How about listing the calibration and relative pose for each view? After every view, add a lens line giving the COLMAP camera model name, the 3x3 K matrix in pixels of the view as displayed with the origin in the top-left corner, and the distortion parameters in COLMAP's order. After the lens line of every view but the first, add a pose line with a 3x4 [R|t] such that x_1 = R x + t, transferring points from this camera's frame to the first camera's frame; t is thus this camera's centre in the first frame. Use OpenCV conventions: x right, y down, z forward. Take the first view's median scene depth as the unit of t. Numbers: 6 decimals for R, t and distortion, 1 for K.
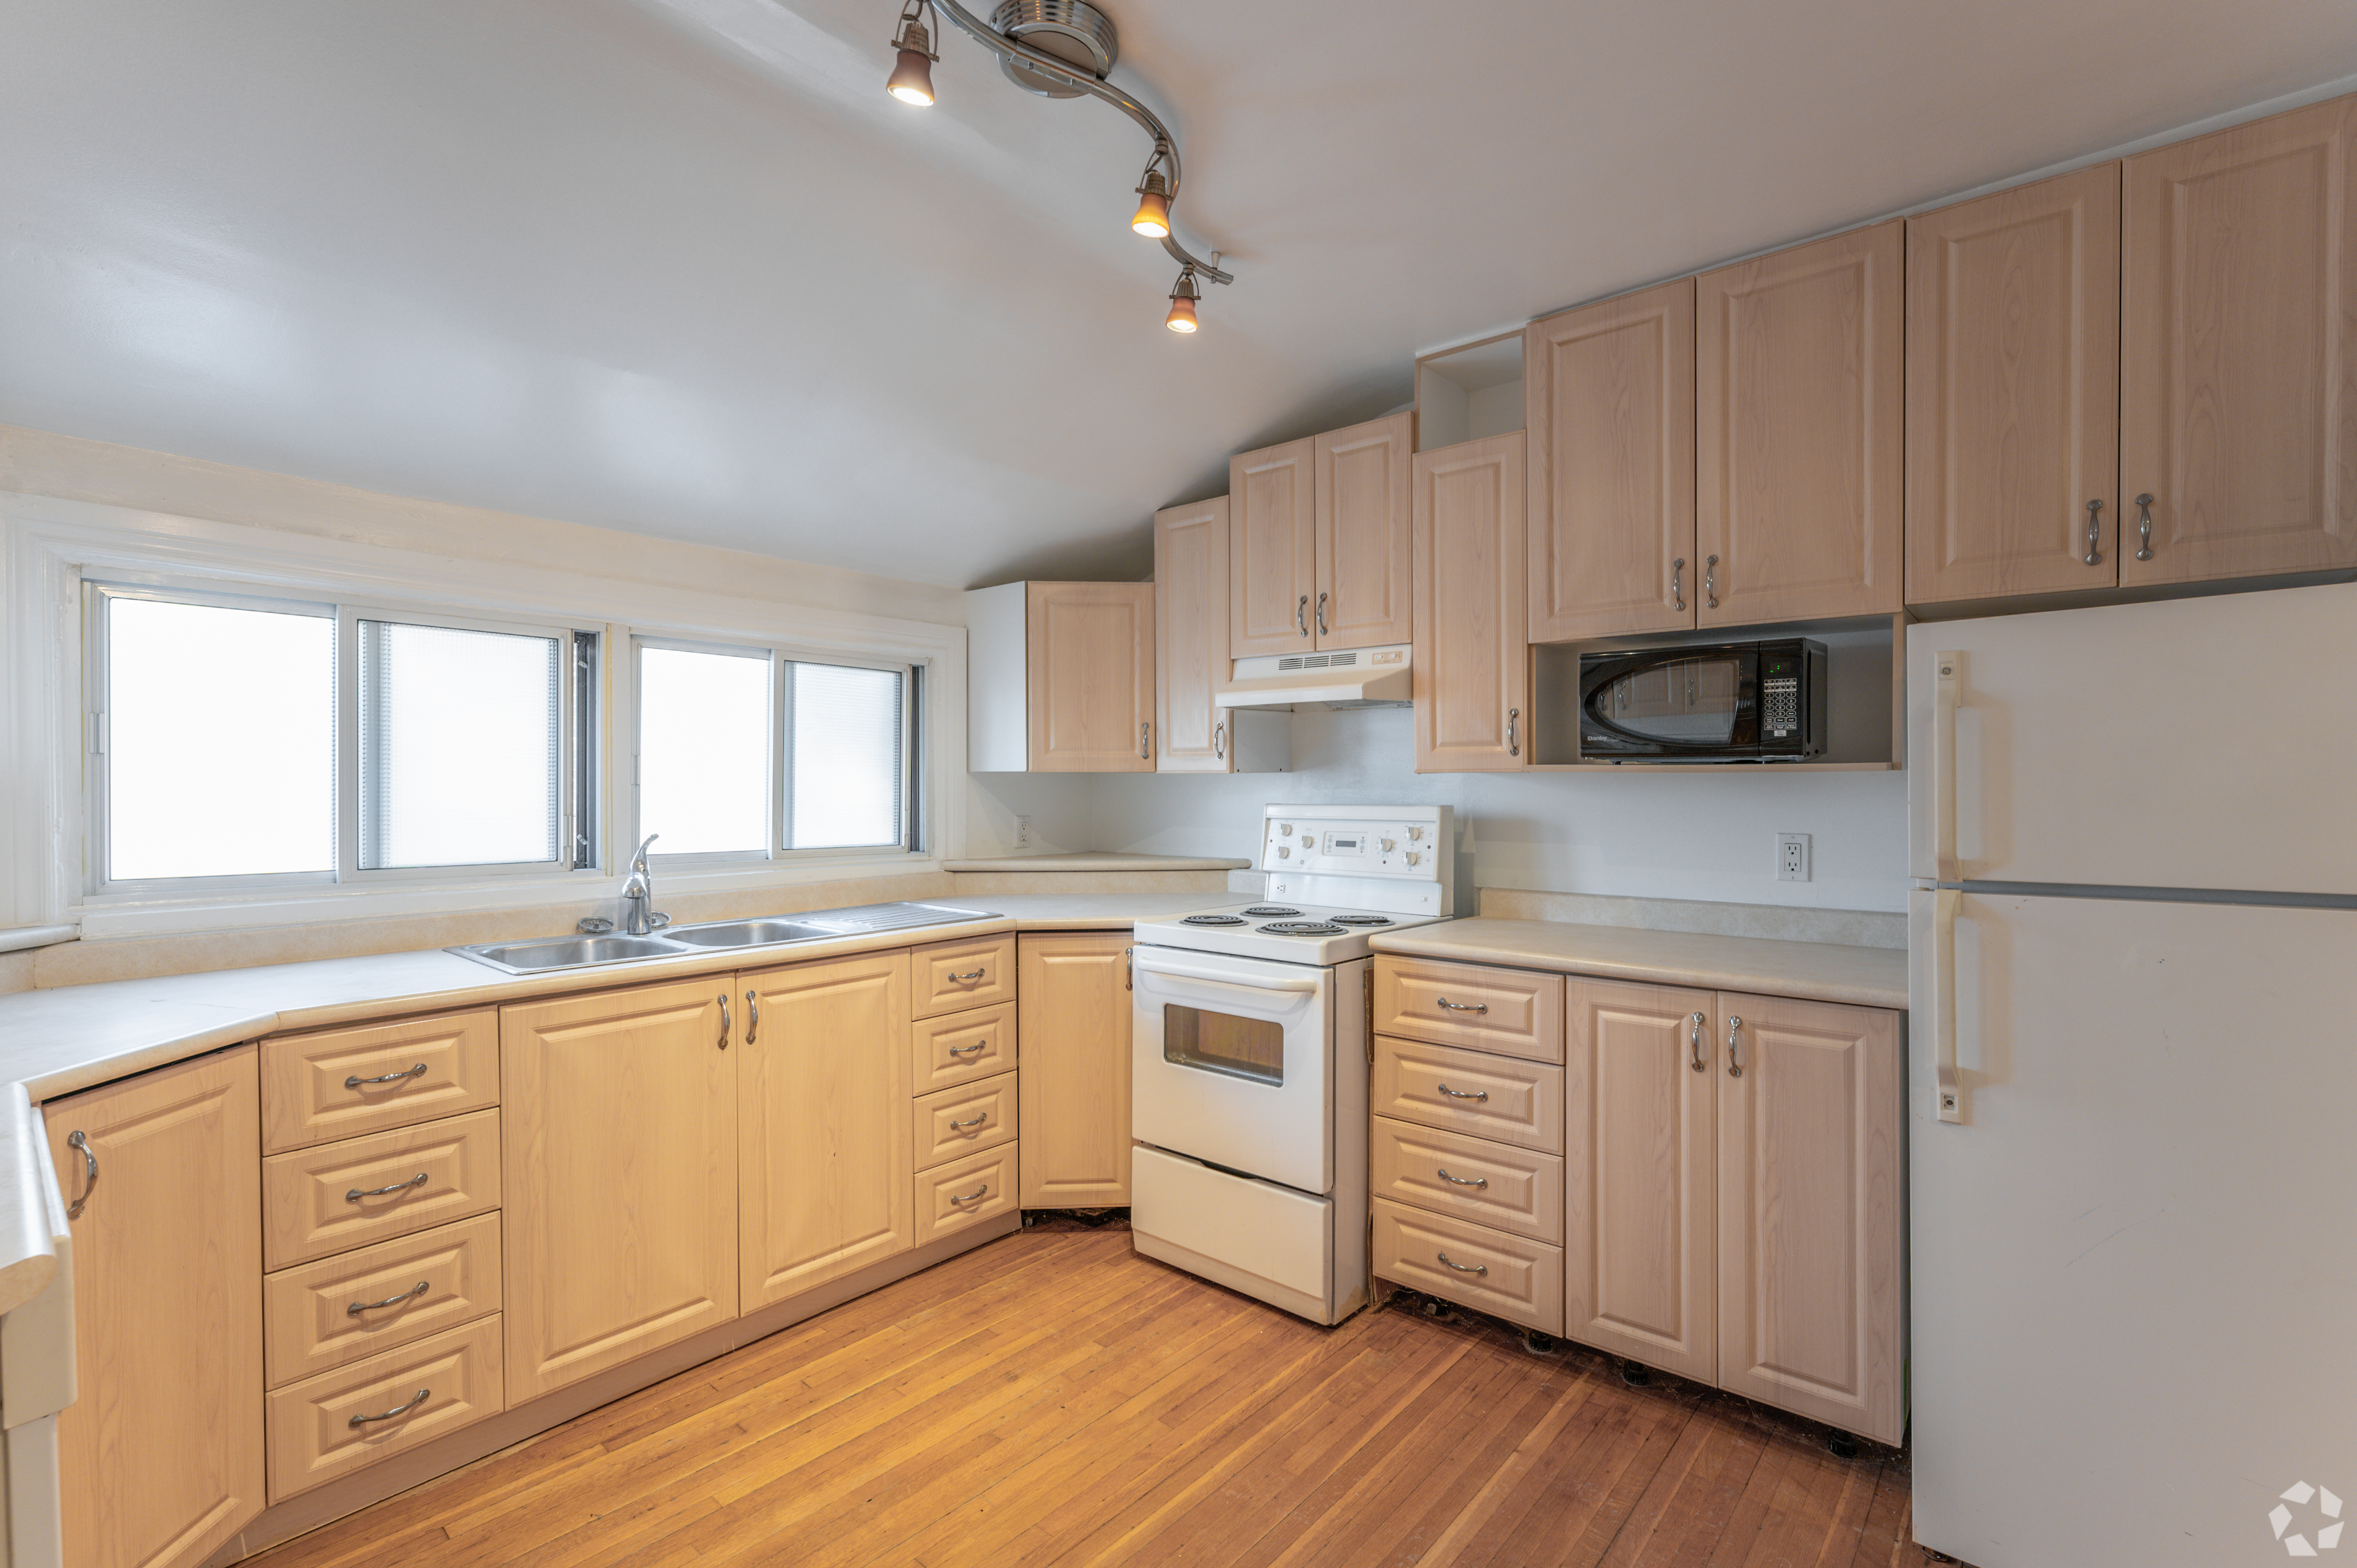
lens RADIAL K [[1055.3, 0, 1190.7], [0, 1055.3, 786.3], [0, 0, 1]] dist [0.002429, 0.000845]
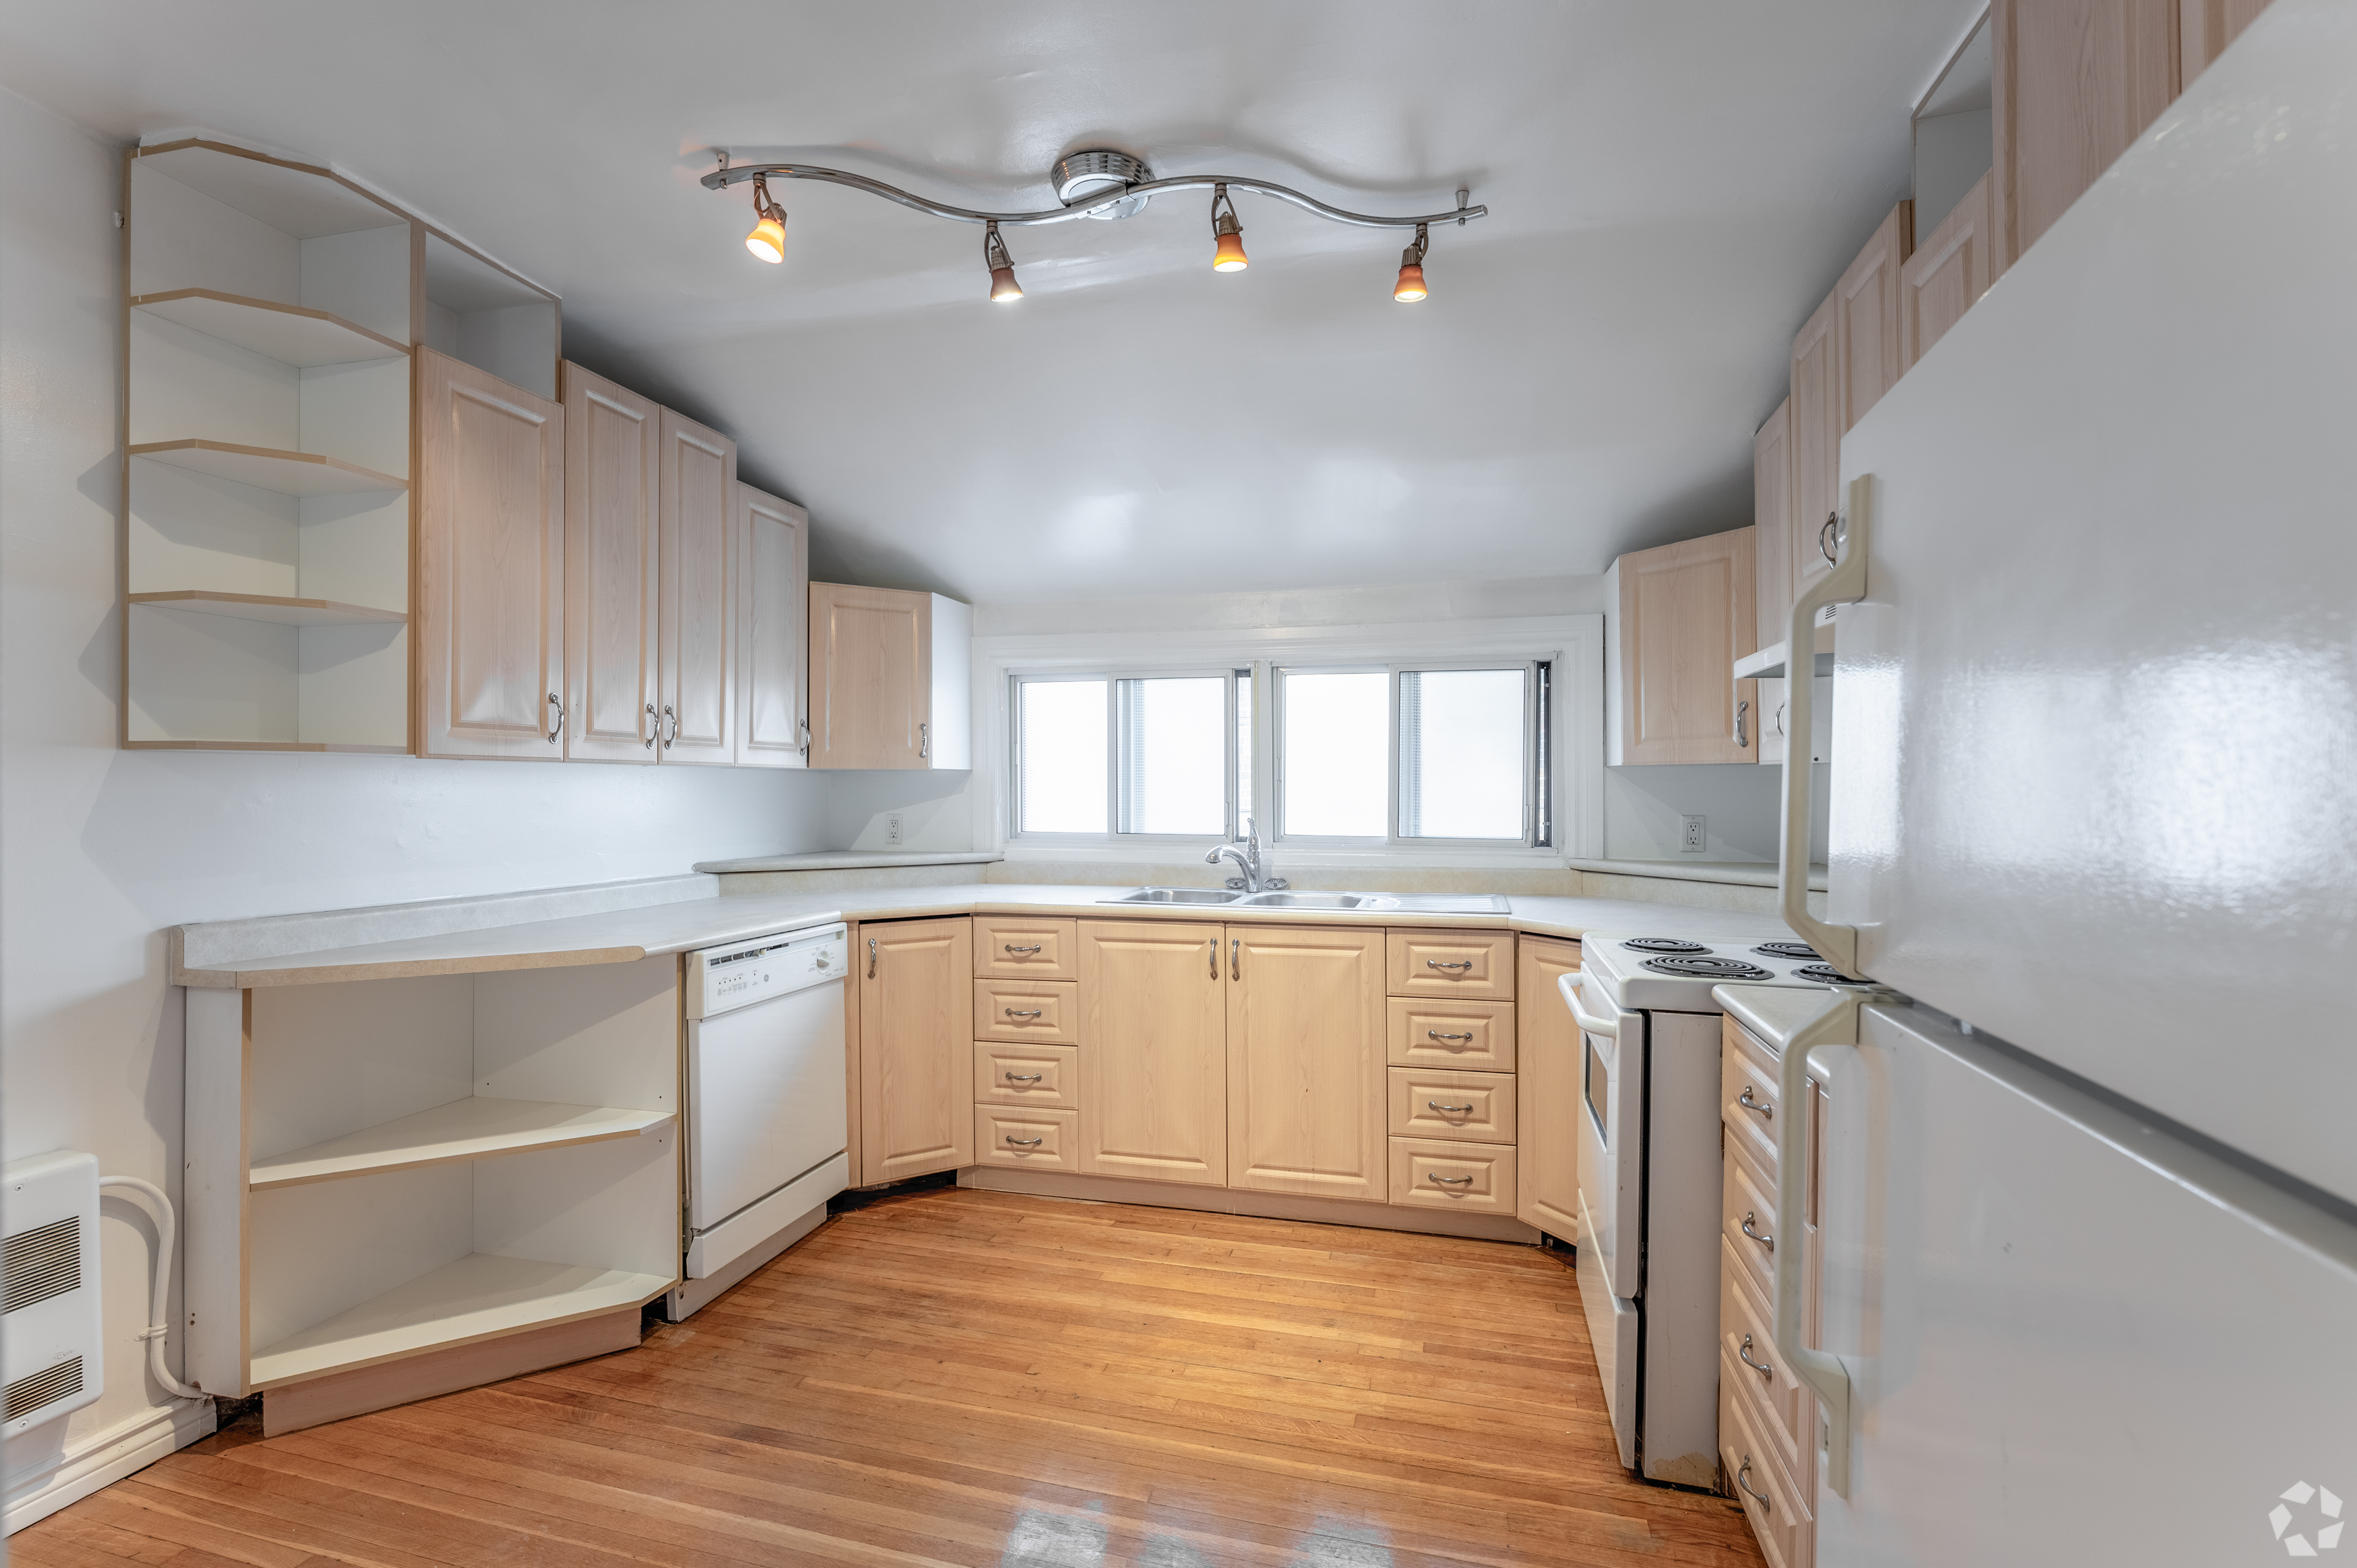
lens RADIAL K [[1055.3, 0, 1172.2], [0, 1055.3, 790.5], [0, 0, 1]] dist [0.002429, 0.000845]
pose [[0.435303, 0.005360, -0.900268, 0.664492], [-0.001253, 0.999985, 0.005347, 0.004486], [0.900283, -0.001200, 0.435303, 0.344973]]
